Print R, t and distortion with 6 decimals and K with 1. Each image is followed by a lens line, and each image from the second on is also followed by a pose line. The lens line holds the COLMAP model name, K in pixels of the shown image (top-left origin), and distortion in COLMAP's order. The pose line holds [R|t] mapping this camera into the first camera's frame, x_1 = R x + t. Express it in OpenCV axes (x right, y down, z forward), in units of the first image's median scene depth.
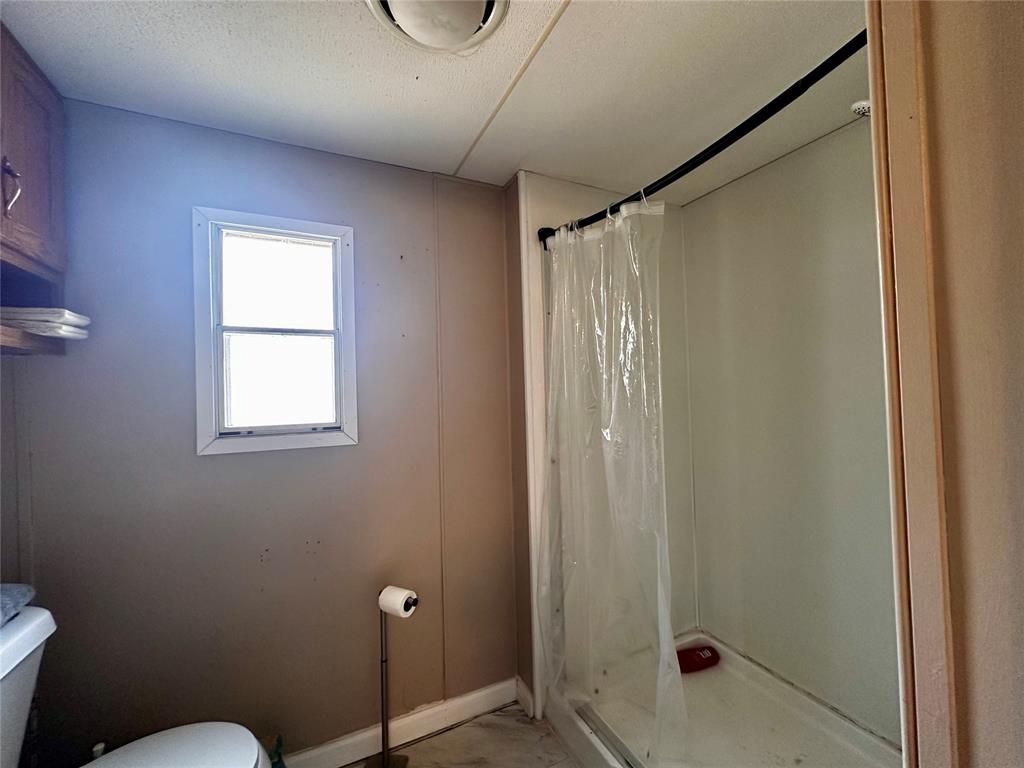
lens RADIAL K [[411.3, 0, 516.0], [0, 411.3, 383.7], [0, 0, 1]] dist [-0.002482, 0.000310]
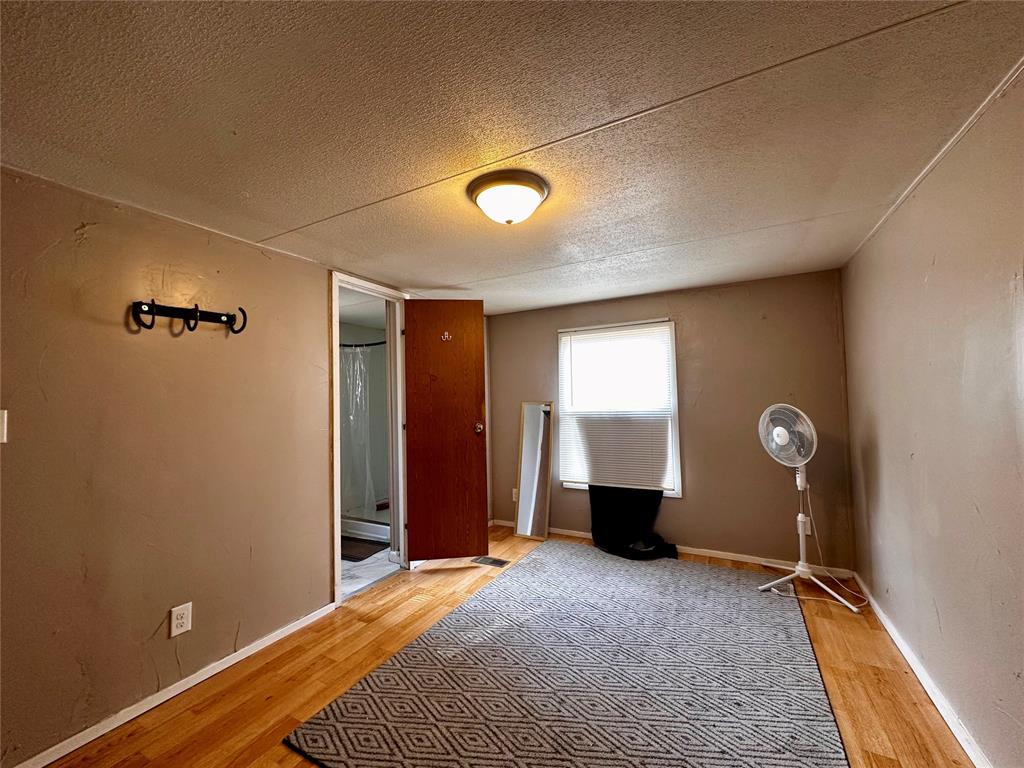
lens RADIAL K [[411.3, 0, 516.0], [0, 411.3, 383.7], [0, 0, 1]] dist [-0.002482, 0.000310]
pose [[0.813390, 0.027374, 0.581074, -0.553252], [-0.010062, 0.999405, -0.032997, -0.037358], [-0.581631, 0.020993, 0.813182, -2.150762]]
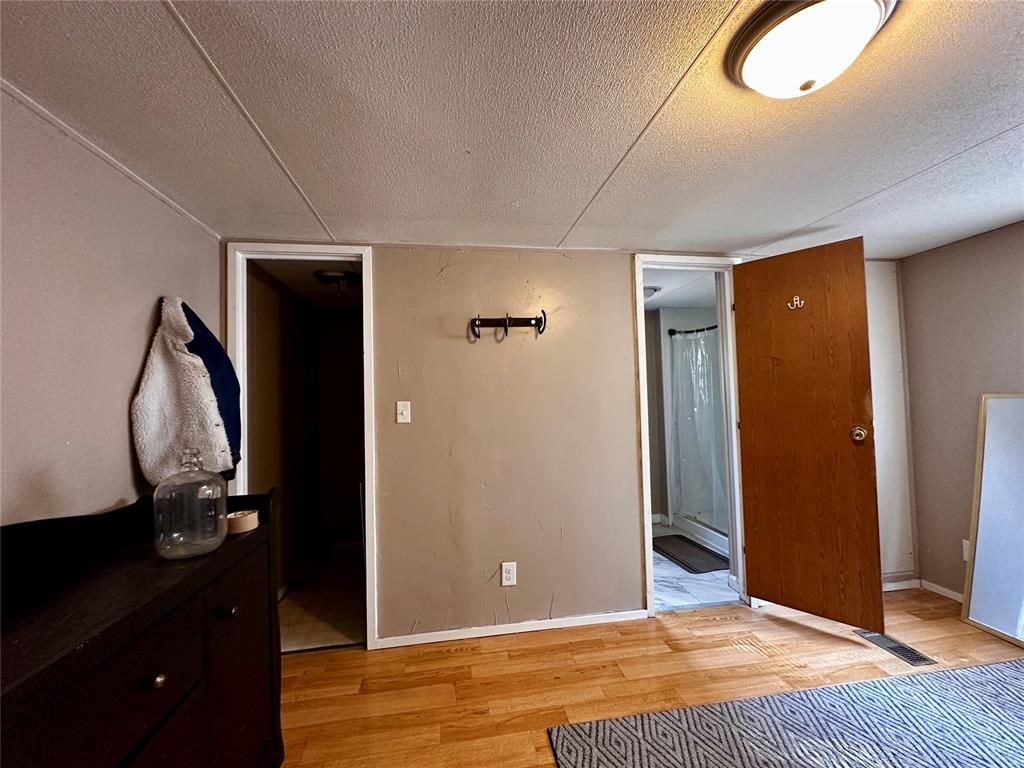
lens RADIAL K [[411.3, 0, 516.0], [0, 411.3, 383.7], [0, 0, 1]] dist [-0.002482, 0.000310]
pose [[0.953104, -0.008073, -0.302535, -0.090217], [0.007003, 0.999965, -0.004623, -0.051612], [0.302562, 0.002288, 0.953127, -1.952378]]
